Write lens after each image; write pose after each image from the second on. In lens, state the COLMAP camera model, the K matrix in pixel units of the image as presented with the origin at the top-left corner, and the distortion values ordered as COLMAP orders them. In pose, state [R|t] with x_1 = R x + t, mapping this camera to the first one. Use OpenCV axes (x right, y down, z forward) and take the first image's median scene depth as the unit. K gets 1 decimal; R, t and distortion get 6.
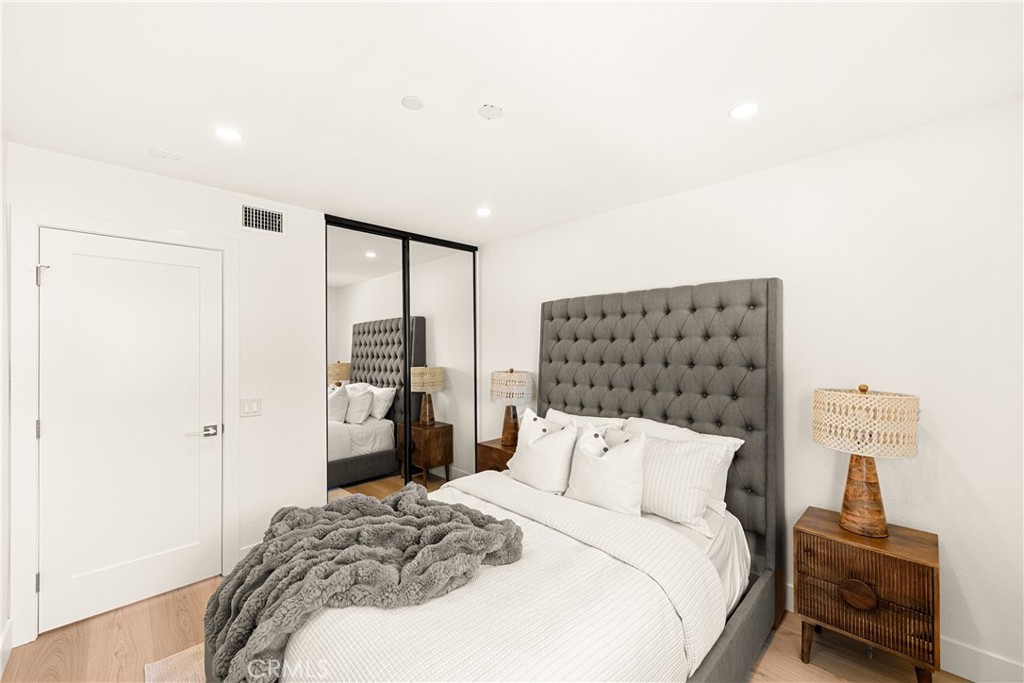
lens RADIAL K [[410.6, 0, 512.2], [0, 410.6, 346.6], [0, 0, 1]] dist [-0.000627, -0.000106]
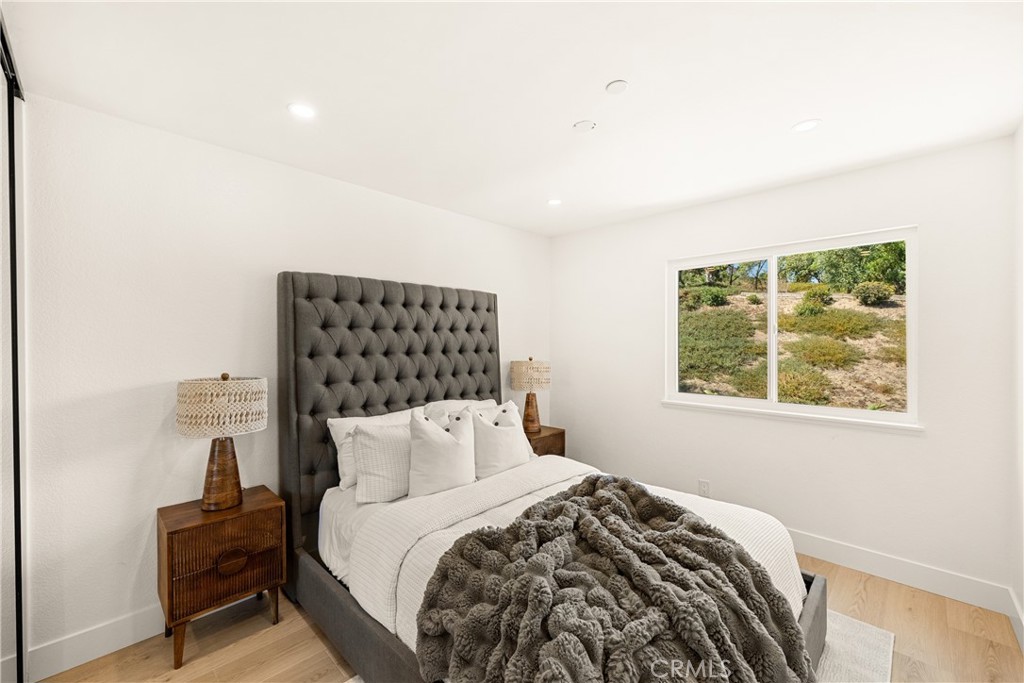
lens RADIAL K [[410.6, 0, 512.2], [0, 410.6, 346.6], [0, 0, 1]] dist [-0.000627, -0.000106]
pose [[-0.020721, -0.016968, 0.999641, -0.784421], [-0.003966, 0.999850, 0.016889, 0.005799], [-0.999777, -0.003614, -0.020786, 0.805318]]
